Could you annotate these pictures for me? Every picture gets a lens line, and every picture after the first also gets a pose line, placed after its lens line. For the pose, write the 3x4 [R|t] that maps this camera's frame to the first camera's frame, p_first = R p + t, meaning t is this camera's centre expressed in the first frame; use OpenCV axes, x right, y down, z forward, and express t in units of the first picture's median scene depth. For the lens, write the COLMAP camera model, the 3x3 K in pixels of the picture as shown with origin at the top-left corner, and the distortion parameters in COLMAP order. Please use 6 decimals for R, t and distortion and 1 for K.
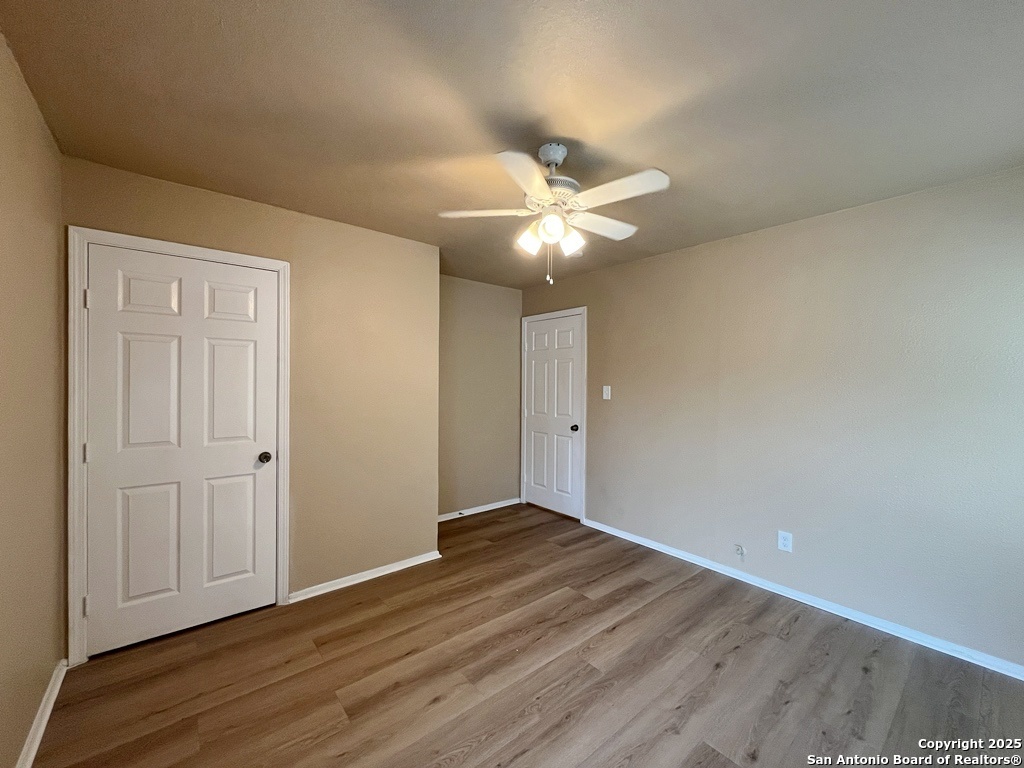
lens RADIAL K [[413.1, 0, 509.0], [0, 413.1, 384.0], [0, 0, 1]] dist [-0.001435, -0.000246]
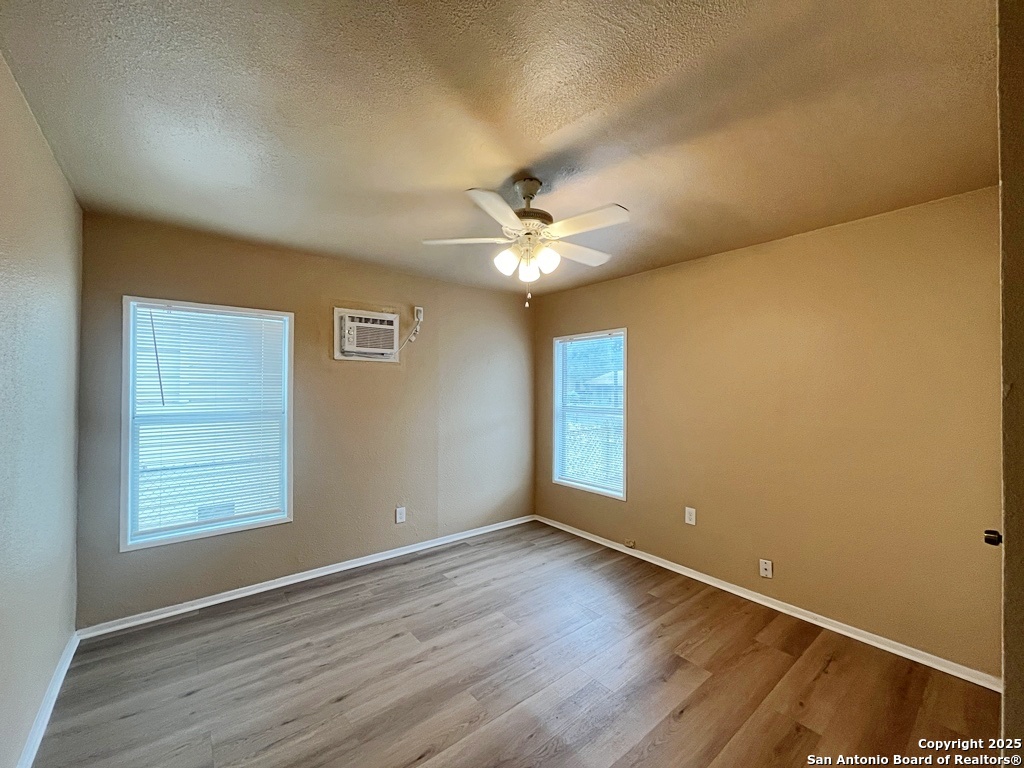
lens RADIAL K [[413.1, 0, 510.3], [0, 413.1, 386.6], [0, 0, 1]] dist [-0.001435, -0.000246]
pose [[-0.999816, -0.015570, 0.011184, 0.129845], [-0.015532, 0.999873, 0.003454, -0.036295], [-0.011236, 0.003279, -0.999931, 2.058524]]
